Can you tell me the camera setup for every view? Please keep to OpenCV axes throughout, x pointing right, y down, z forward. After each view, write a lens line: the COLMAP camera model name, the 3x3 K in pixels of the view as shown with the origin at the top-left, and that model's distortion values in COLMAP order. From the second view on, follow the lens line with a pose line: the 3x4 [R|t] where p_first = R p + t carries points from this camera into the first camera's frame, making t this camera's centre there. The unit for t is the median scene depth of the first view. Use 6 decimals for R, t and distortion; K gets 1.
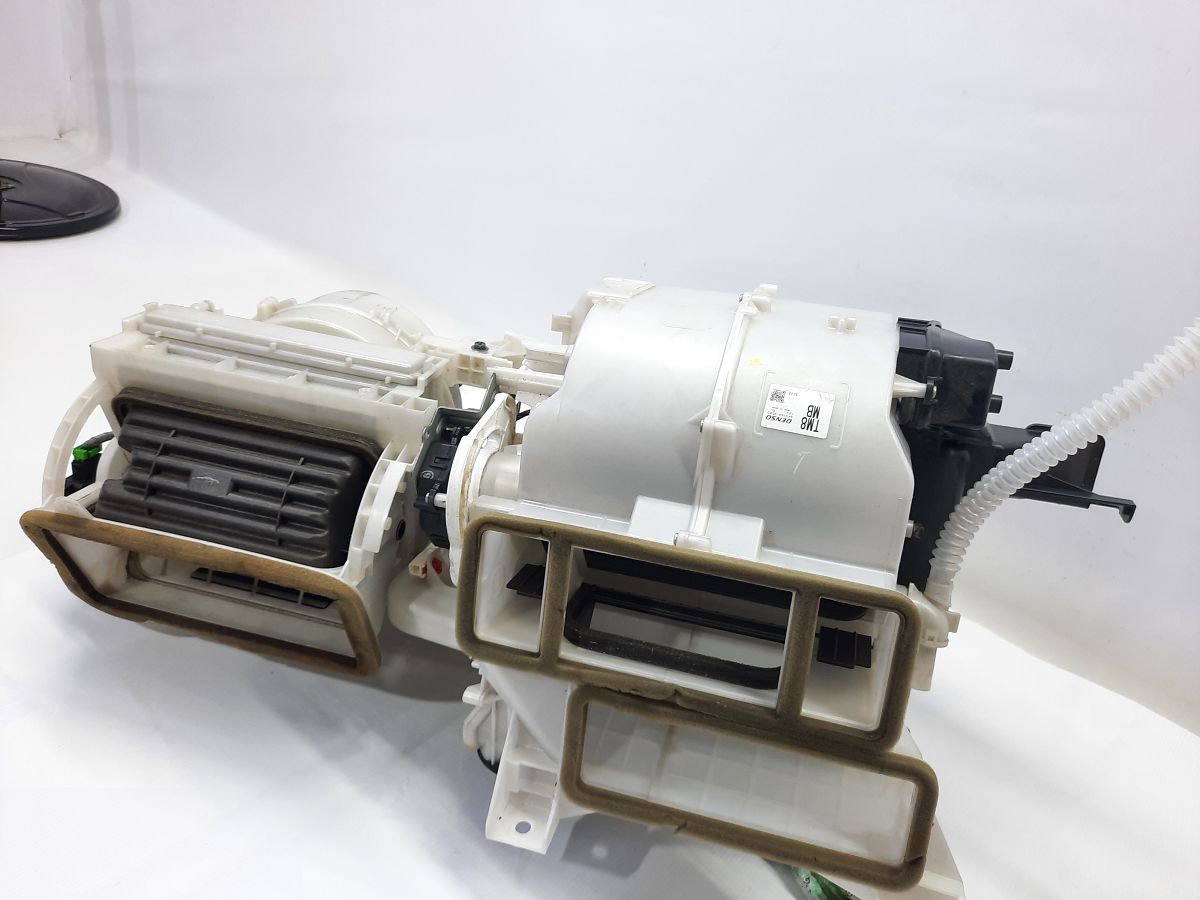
lens RADIAL K [[877.5, 0, 600.0], [0, 877.5, 450.0], [0, 0, 1]] dist [-0.008239, -0.003311]
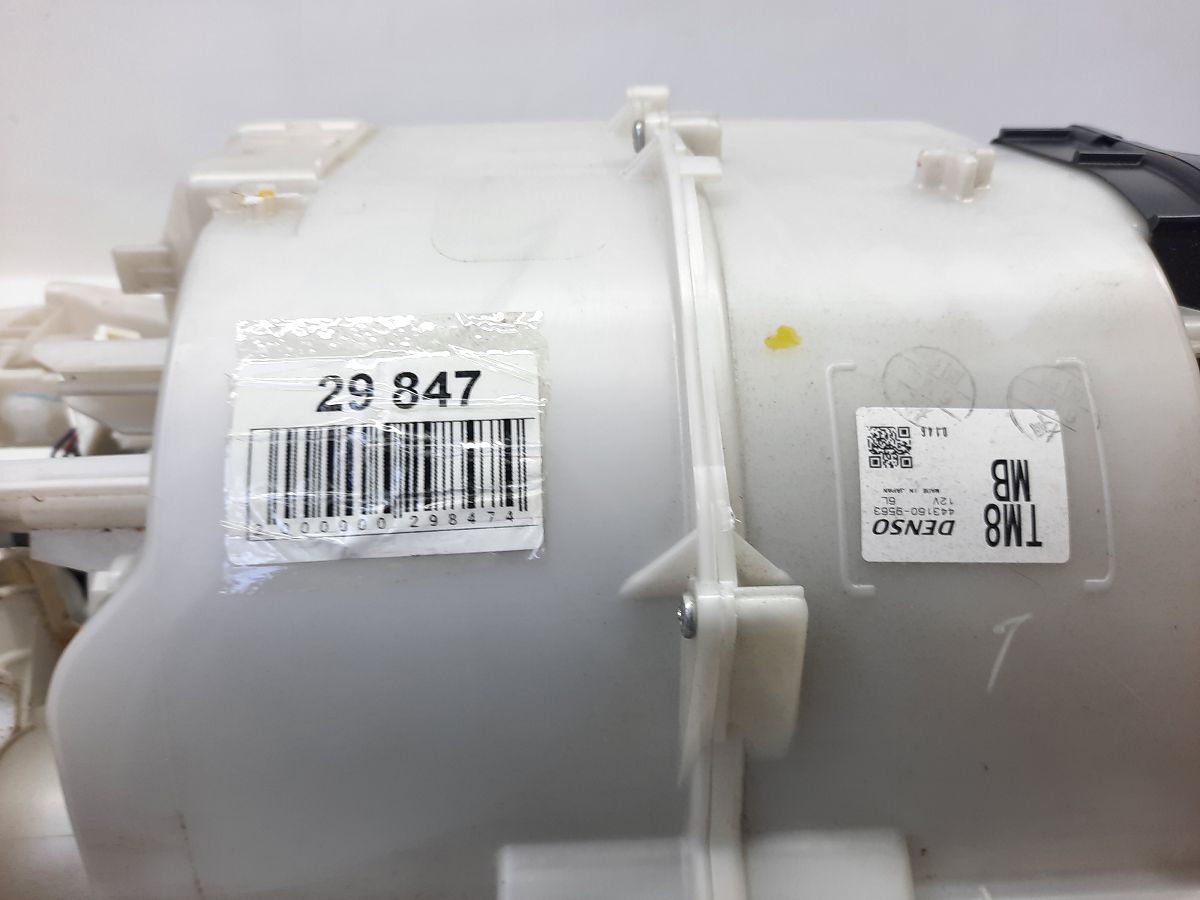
lens RADIAL K [[877.5, 0, 600.0], [0, 877.5, 450.0], [0, 0, 1]] dist [-0.008239, -0.003311]
pose [[0.937000, -0.230282, 0.262680, 0.021412], [0.180190, 0.962812, 0.201309, -0.112433], [-0.299269, -0.141294, 0.943649, 0.590935]]
